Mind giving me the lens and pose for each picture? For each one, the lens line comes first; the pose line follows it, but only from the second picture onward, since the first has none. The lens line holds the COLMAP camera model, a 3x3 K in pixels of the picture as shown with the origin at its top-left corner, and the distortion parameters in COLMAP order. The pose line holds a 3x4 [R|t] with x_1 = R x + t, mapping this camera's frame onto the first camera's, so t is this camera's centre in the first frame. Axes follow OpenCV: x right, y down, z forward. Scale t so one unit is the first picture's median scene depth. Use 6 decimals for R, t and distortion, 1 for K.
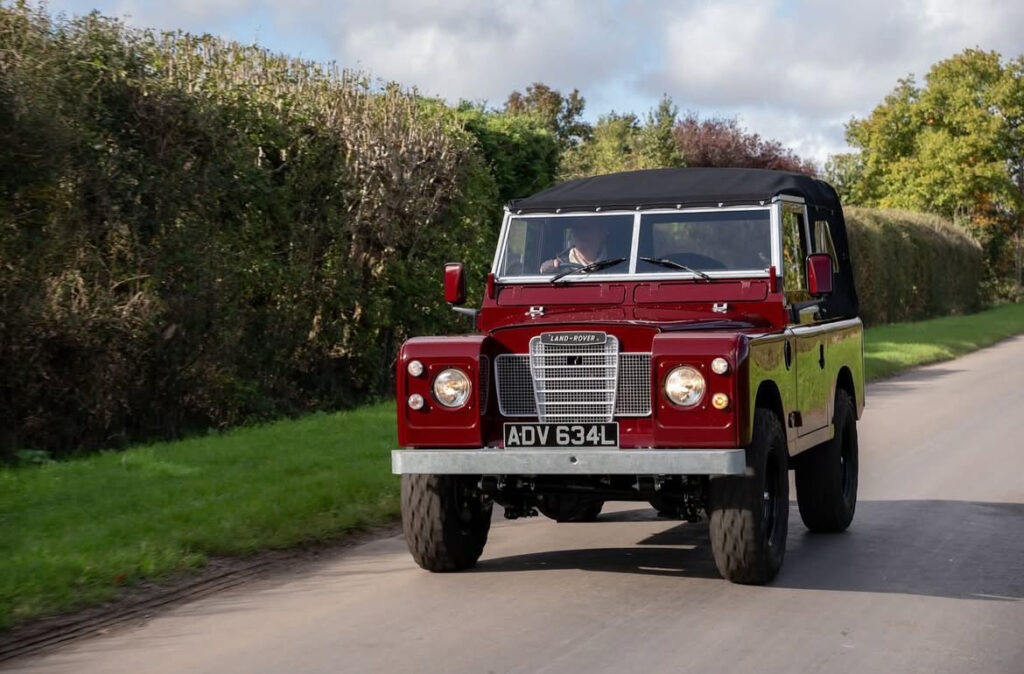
lens RADIAL K [[2356.3, 0, 513.0], [0, 2356.3, 340.4], [0, 0, 1]] dist [0.447792, 0.000000]
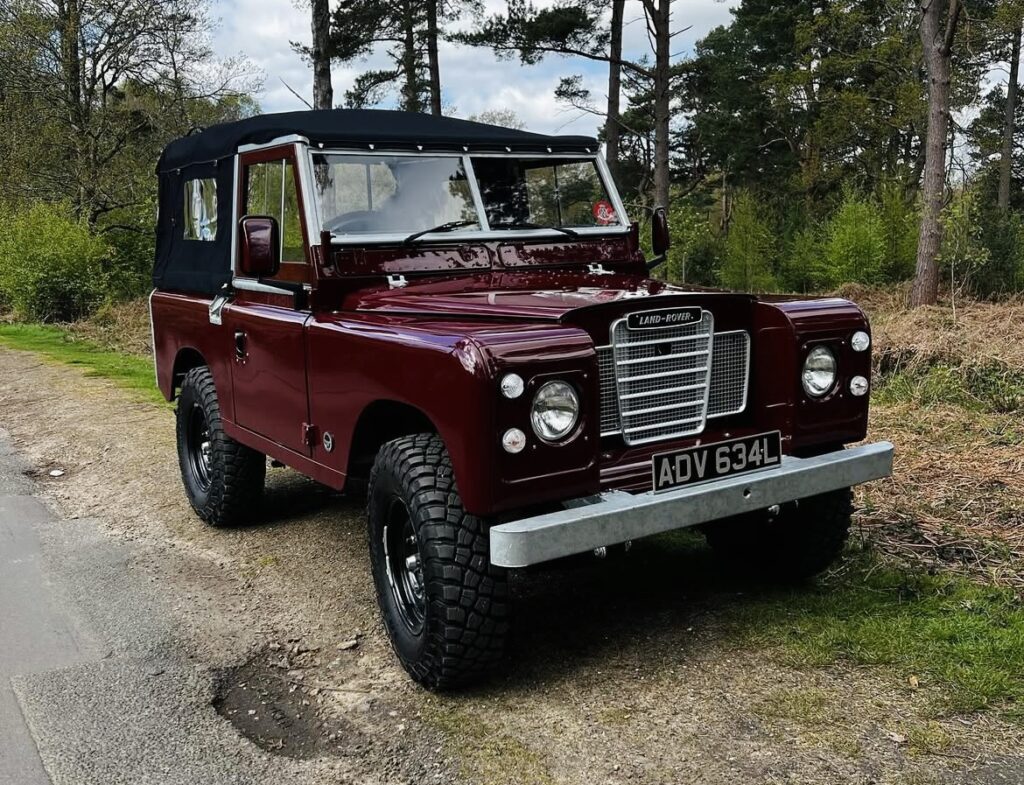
lens RADIAL K [[1031.8, 0, 512.3], [0, 1031.8, 399.0], [0, 0, 1]] dist [0.064332, 0.000000]
pose [[0.637116, -0.127451, 0.760157, -0.241936], [0.036162, 0.990091, 0.135694, -0.020608], [-0.769919, -0.058964, 0.635412, 0.835912]]
